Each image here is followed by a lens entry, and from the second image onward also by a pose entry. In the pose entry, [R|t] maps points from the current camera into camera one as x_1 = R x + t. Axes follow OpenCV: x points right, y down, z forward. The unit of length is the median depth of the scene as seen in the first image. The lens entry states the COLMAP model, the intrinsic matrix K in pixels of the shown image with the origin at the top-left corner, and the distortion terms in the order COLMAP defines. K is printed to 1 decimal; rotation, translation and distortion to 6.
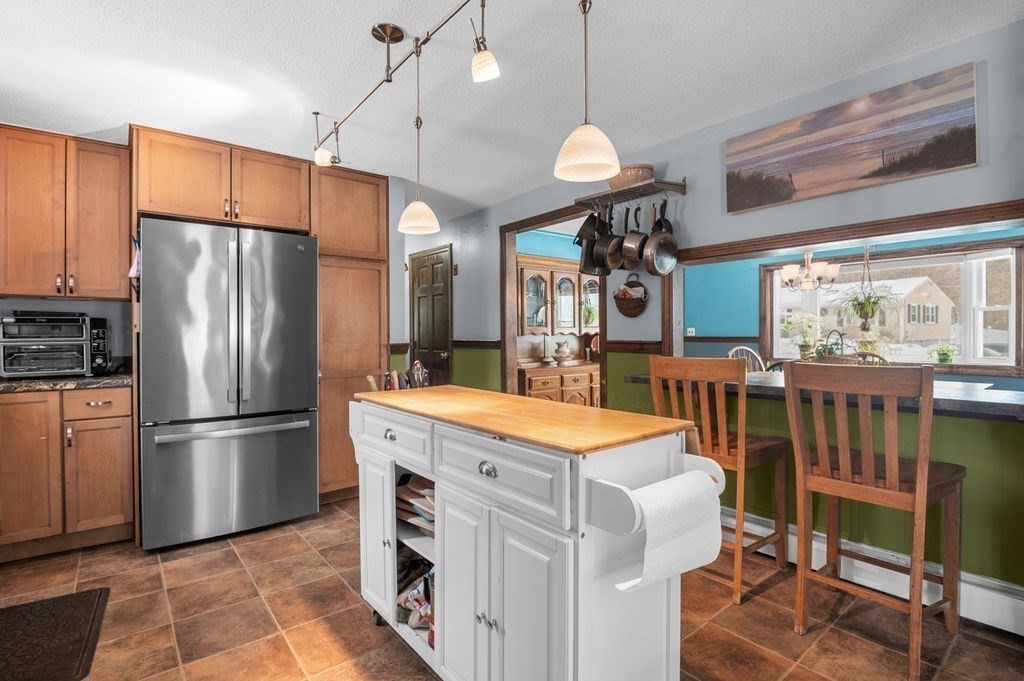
lens RADIAL K [[494.7, 0, 518.4], [0, 494.7, 339.5], [0, 0, 1]] dist [-0.013363, -0.006321]
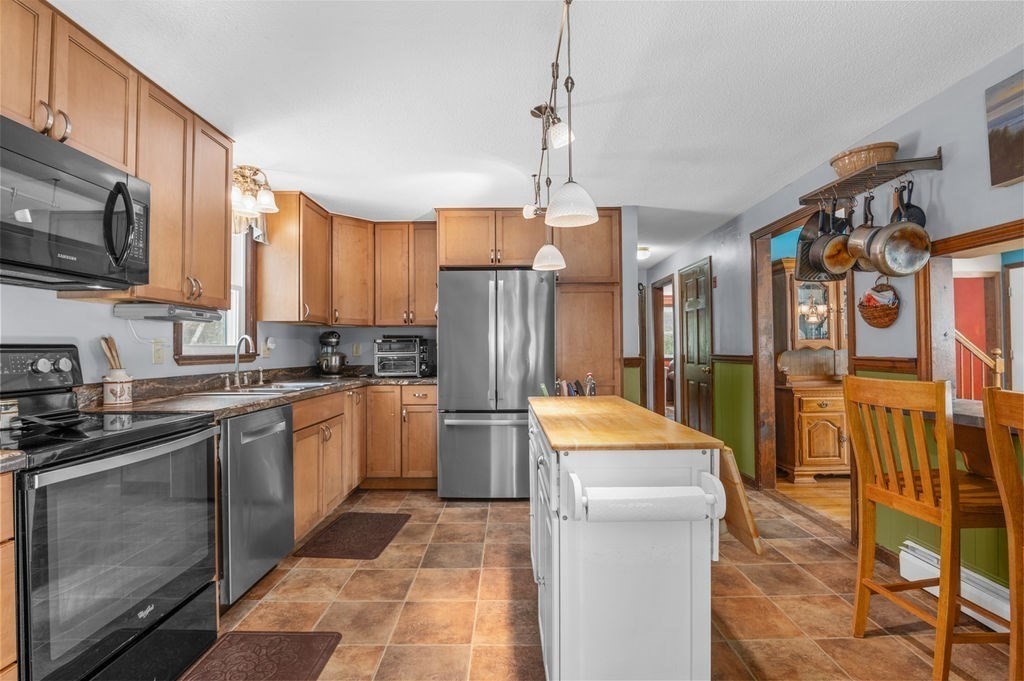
lens RADIAL K [[494.7, 0, 513.8], [0, 494.7, 343.1], [0, 0, 1]] dist [-0.013363, -0.006321]
pose [[0.777046, -0.007804, -0.629395, 0.323545], [-0.003267, 0.999860, -0.016432, -0.006239], [0.629435, 0.014825, 0.776912, -0.014847]]
